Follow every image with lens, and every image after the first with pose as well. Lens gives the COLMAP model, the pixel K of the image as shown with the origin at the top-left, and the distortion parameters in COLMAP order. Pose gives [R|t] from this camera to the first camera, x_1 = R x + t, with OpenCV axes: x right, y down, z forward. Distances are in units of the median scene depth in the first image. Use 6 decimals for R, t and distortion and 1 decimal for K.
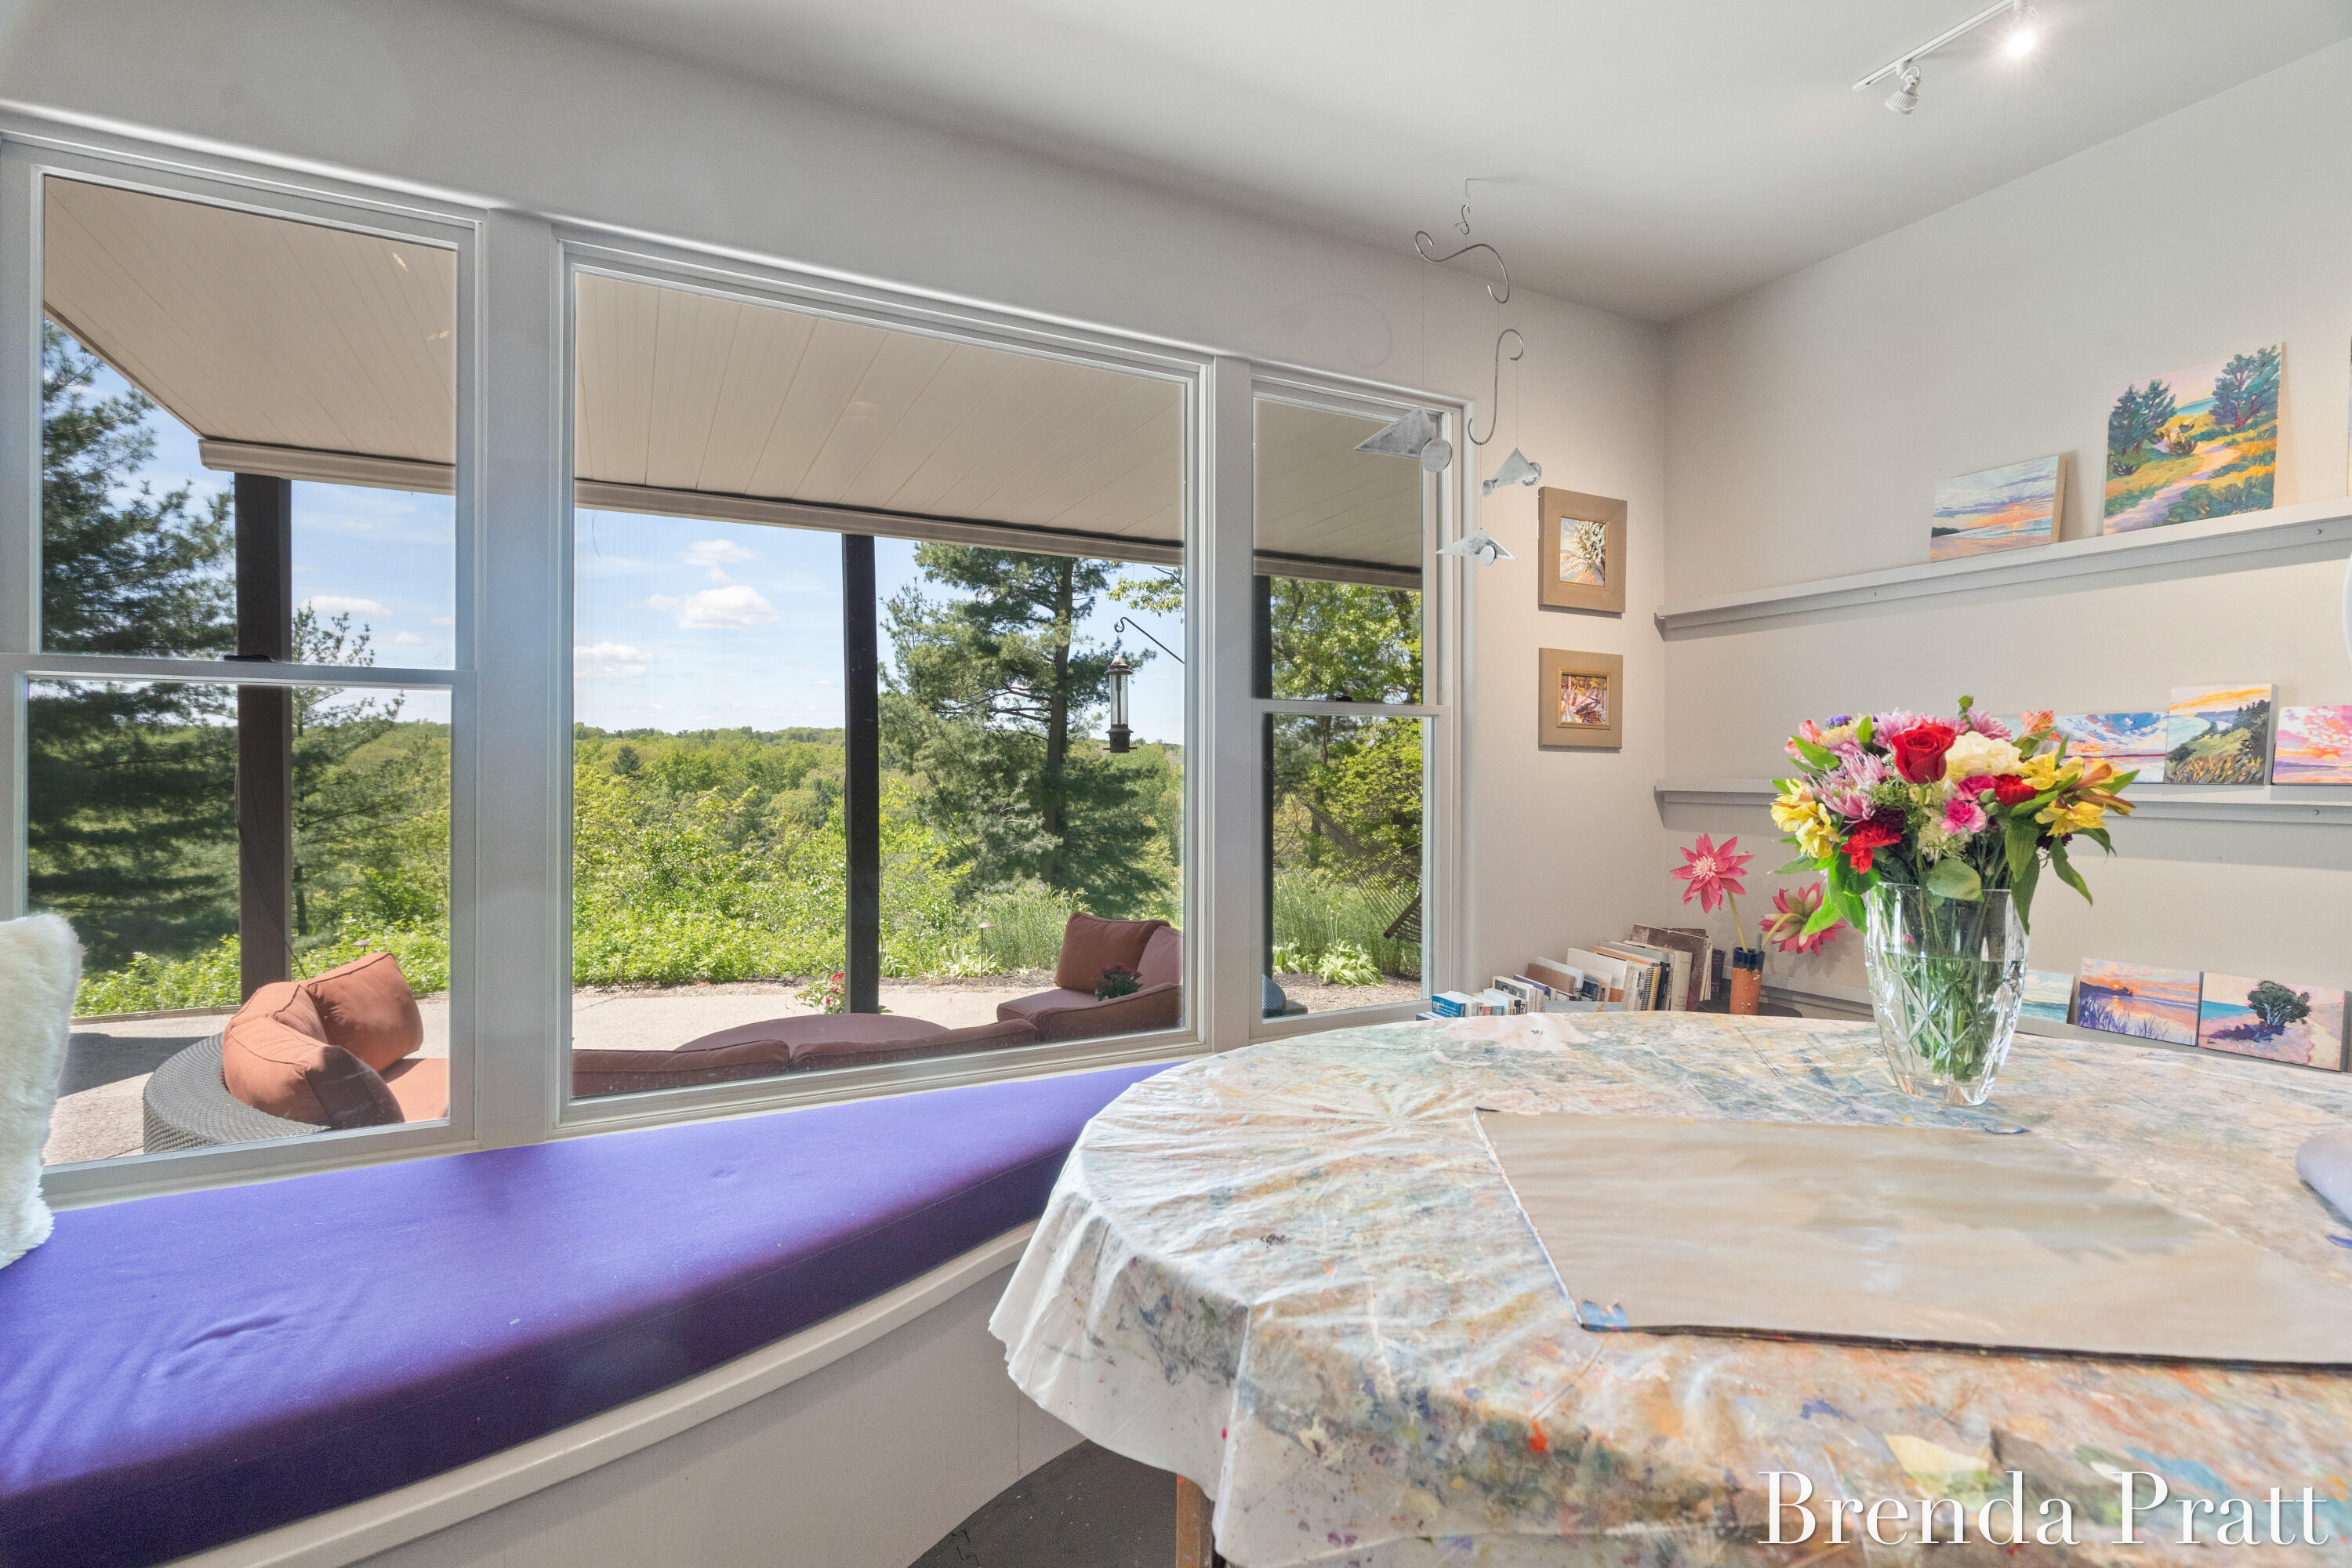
lens RADIAL K [[1073.2, 0, 1176.0], [0, 1073.2, 784.0], [0, 0, 1]] dist [0.000052, -0.000275]
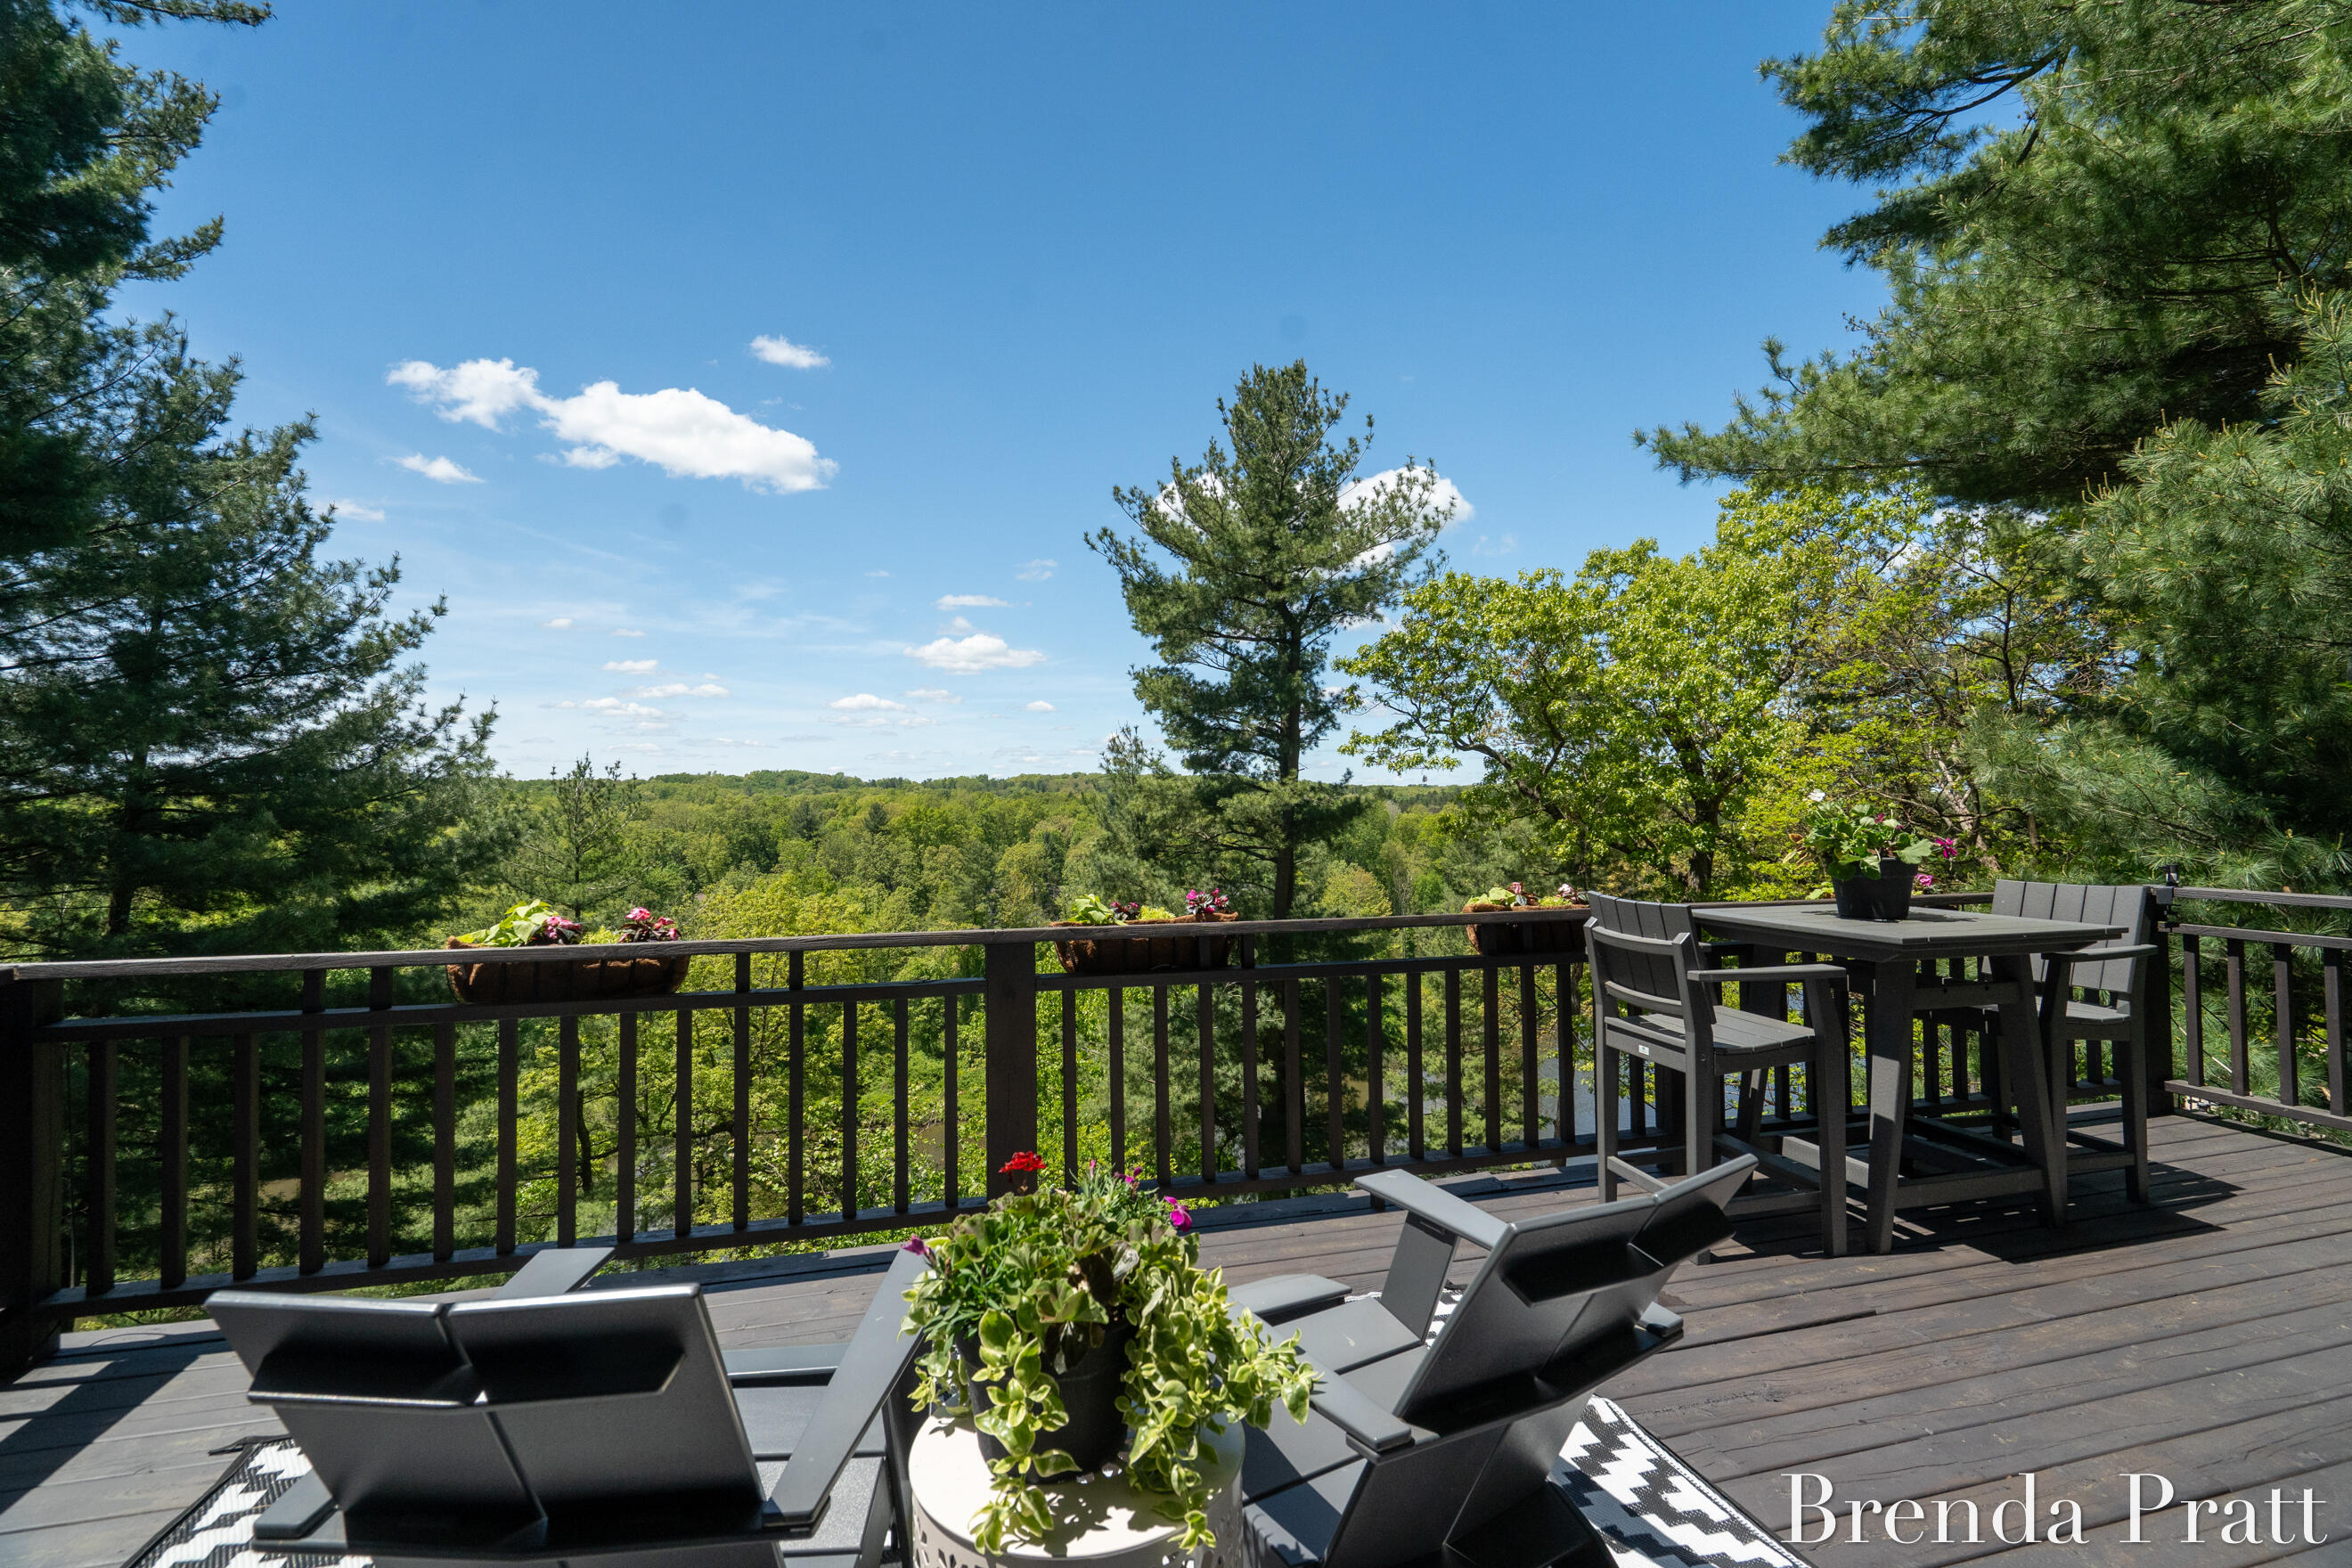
lens RADIAL K [[1052.0, 0, 1176.0], [0, 1052.0, 784.0], [0, 0, 1]] dist [0.000633, 0.000133]
pose [[0.979951, -0.007826, -0.199083, -0.018346], [0.001946, 0.999557, -0.029713, -0.098361], [0.199227, 0.028730, 0.979532, 0.080172]]
